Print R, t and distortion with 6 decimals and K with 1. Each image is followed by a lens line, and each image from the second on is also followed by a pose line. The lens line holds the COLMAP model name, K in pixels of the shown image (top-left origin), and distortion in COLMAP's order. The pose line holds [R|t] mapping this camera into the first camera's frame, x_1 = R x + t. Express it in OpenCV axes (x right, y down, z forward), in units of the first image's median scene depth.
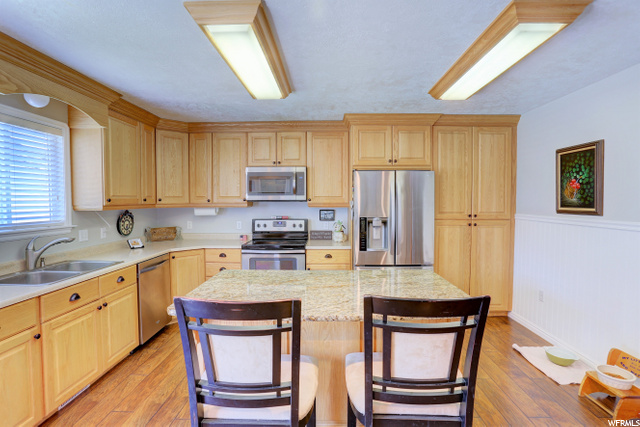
lens RADIAL K [[326.5, 0, 321.2], [0, 326.5, 210.7], [0, 0, 1]] dist [-0.084794, 0.059190]
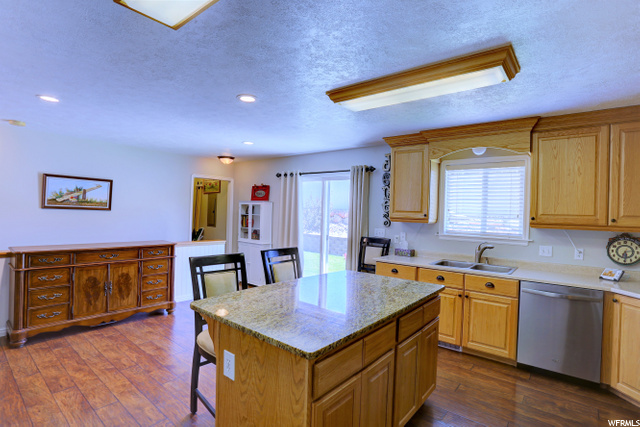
lens RADIAL K [[320.6, 0, 320.1], [0, 320.6, 211.5], [0, 0, 1]] dist [-0.040297, 0.001107]
pose [[-0.612863, -0.016499, -0.790017, 0.474766], [-0.054578, 0.998278, 0.021491, -0.031375], [0.788302, 0.056289, -0.612708, 0.858335]]
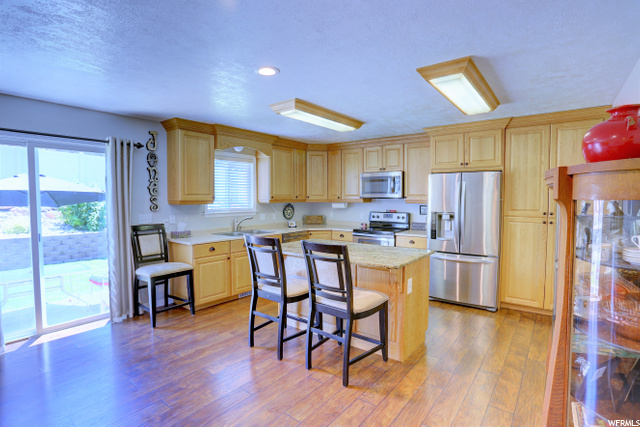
lens RADIAL K [[320.6, 0, 320.1], [0, 320.6, 211.5], [0, 0, 1]] dist [-0.040297, 0.001107]
pose [[0.803094, 0.028044, -0.595192, 0.481411], [-0.020541, 0.999601, 0.019383, 0.004587], [0.595499, -0.003341, 0.803349, -0.213364]]
